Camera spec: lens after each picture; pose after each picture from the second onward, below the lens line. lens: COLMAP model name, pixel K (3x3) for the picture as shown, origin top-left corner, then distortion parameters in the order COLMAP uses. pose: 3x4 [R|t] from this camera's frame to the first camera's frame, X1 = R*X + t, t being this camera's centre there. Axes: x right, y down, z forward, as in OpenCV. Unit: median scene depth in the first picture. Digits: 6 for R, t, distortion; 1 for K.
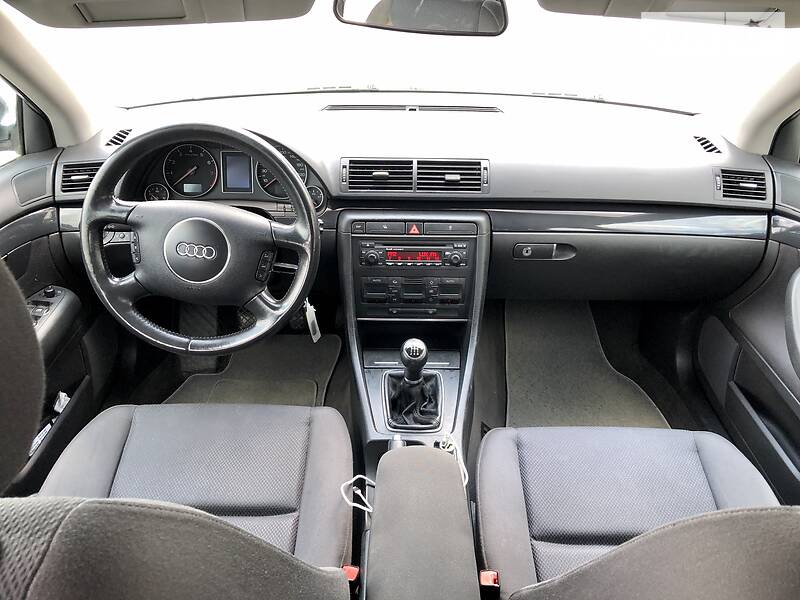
lens RADIAL K [[656.7, 0, 399.9], [0, 656.7, 304.5], [0, 0, 1]] dist [0.022805, -0.017686]
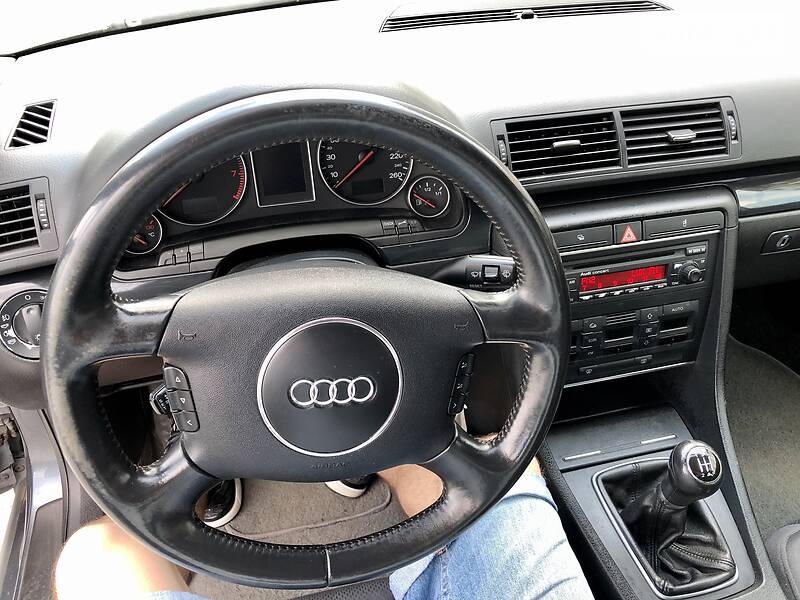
lens RADIAL K [[656.7, 0, 406.2], [0, 656.7, 299.5], [0, 0, 1]] dist [0.022805, -0.017686]
pose [[0.968131, -0.158605, 0.193820, -0.283285], [0.132721, 0.981216, 0.139998, -0.163706], [-0.212384, -0.109813, 0.970997, 0.474800]]
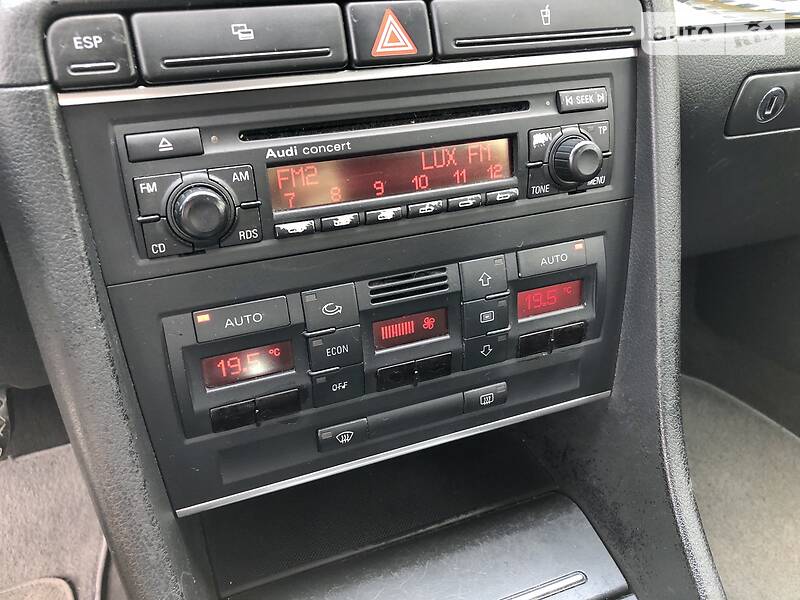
lens RADIAL K [[656.7, 0, 401.4], [0, 656.7, 296.2], [0, 0, 1]] dist [0.022805, -0.017686]
pose [[0.927069, -0.192542, 0.321670, -0.054888], [0.184988, 0.981245, 0.054198, -0.046220], [-0.326072, 0.009260, 0.945300, 0.803922]]
